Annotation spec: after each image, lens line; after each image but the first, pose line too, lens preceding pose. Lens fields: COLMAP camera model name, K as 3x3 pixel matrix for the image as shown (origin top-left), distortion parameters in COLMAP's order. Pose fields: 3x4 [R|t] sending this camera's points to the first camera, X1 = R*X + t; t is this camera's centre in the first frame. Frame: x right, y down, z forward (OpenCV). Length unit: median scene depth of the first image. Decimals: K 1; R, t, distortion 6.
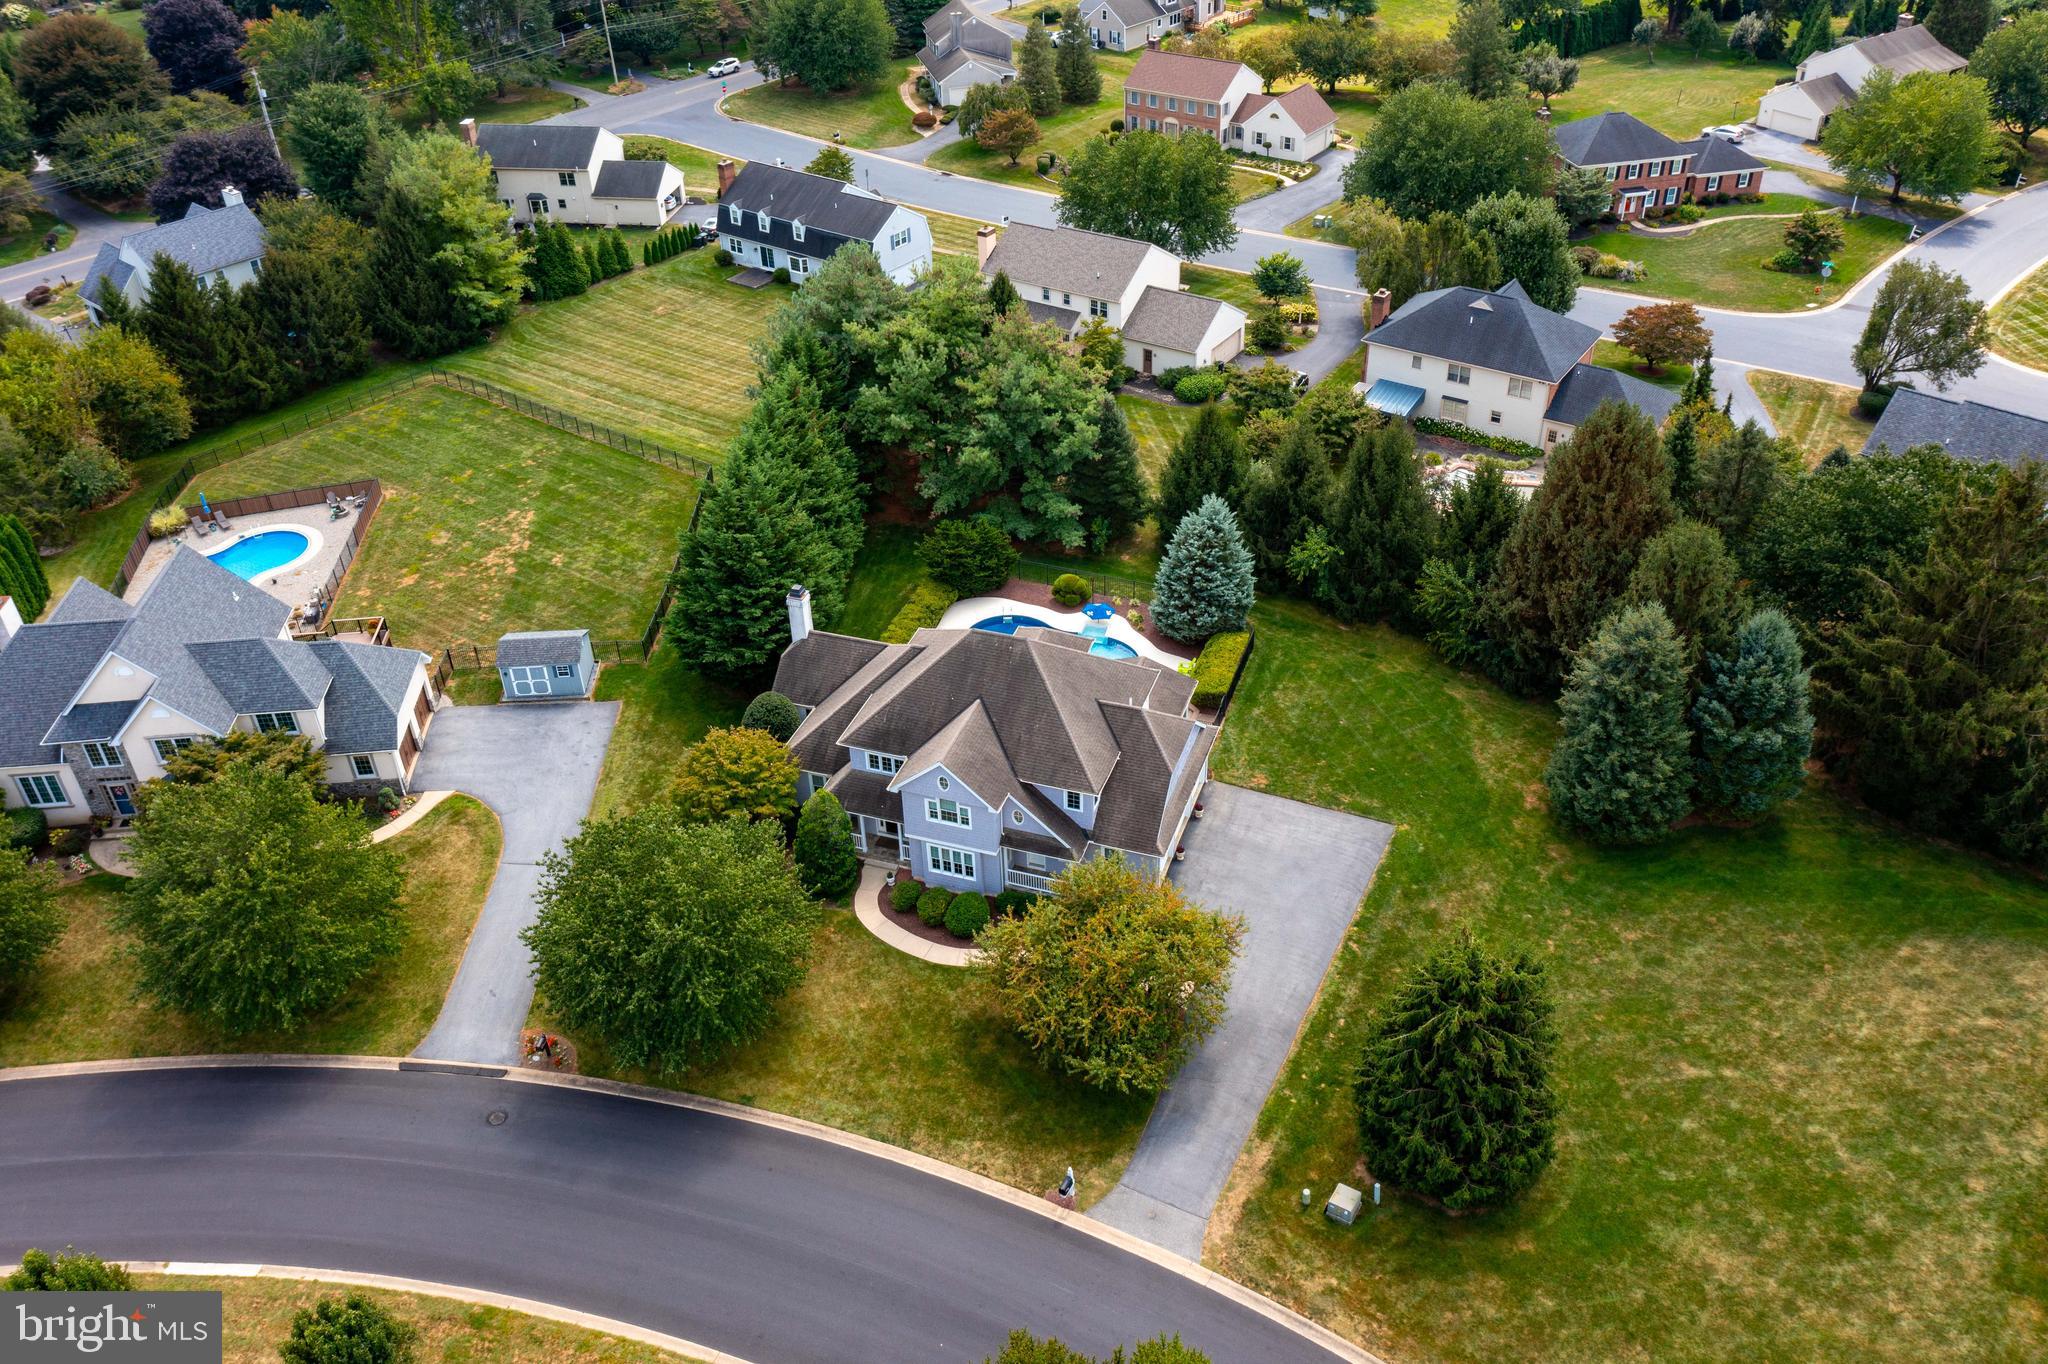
lens RADIAL K [[1607.2, 0, 1024.0], [0, 1607.2, 682.0], [0, 0, 1]] dist [-0.015820, 0.001692]
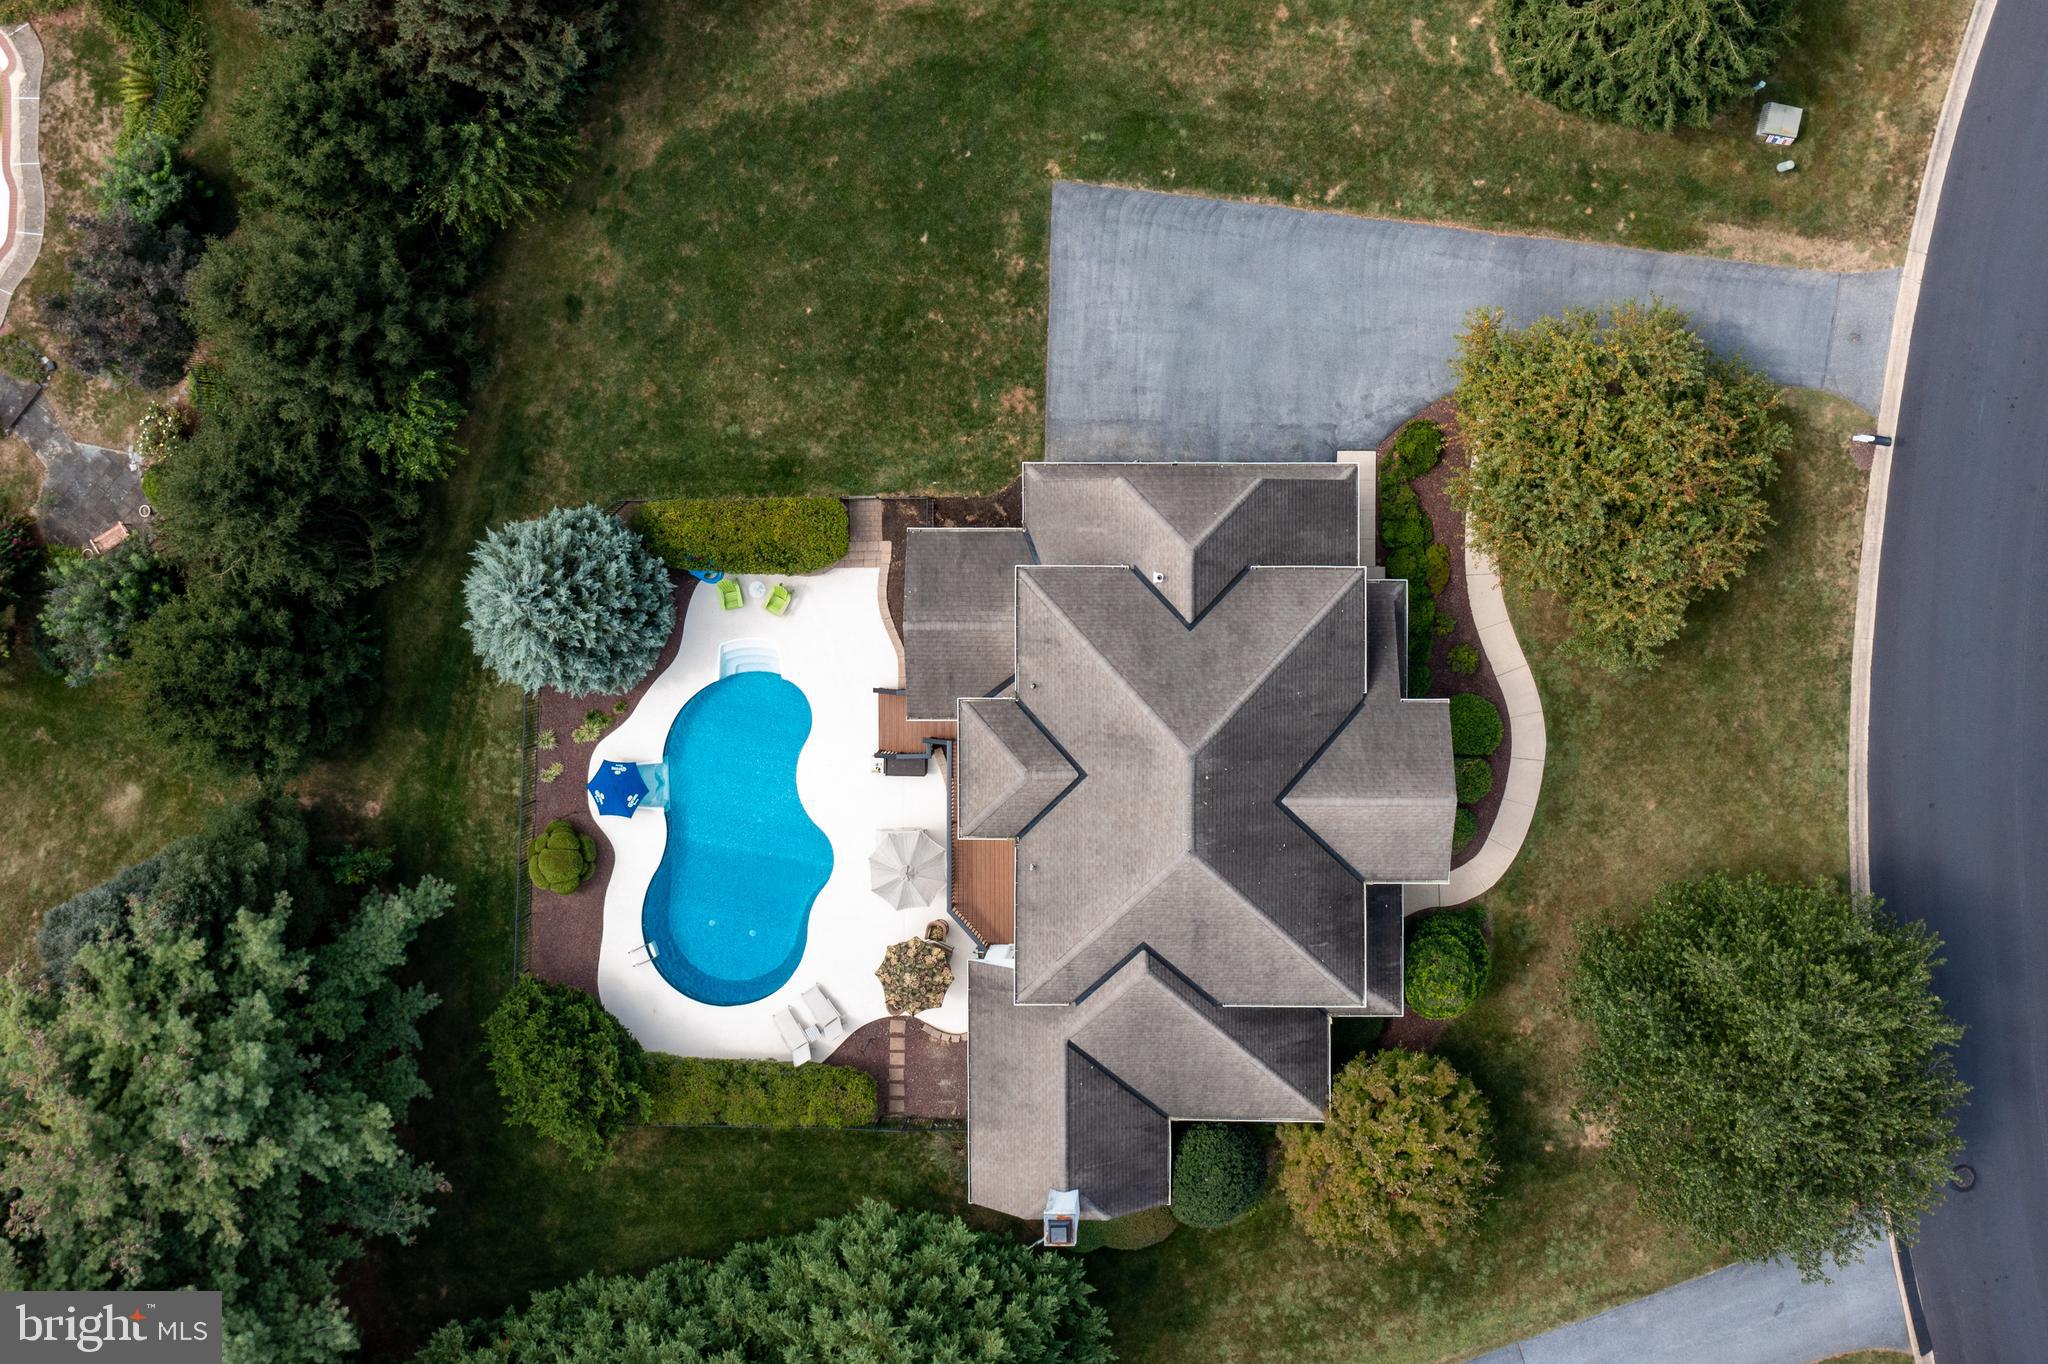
lens RADIAL K [[2124.9, 0, 1089.9], [0, 2124.9, 529.9], [0, 0, 1]] dist [-0.003222, -0.024135]
pose [[-0.333984, -0.941969, 0.033901, 0.066660], [0.587878, -0.180055, 0.788657, -0.651937], [-0.736786, 0.283329, 0.613898, 0.526393]]
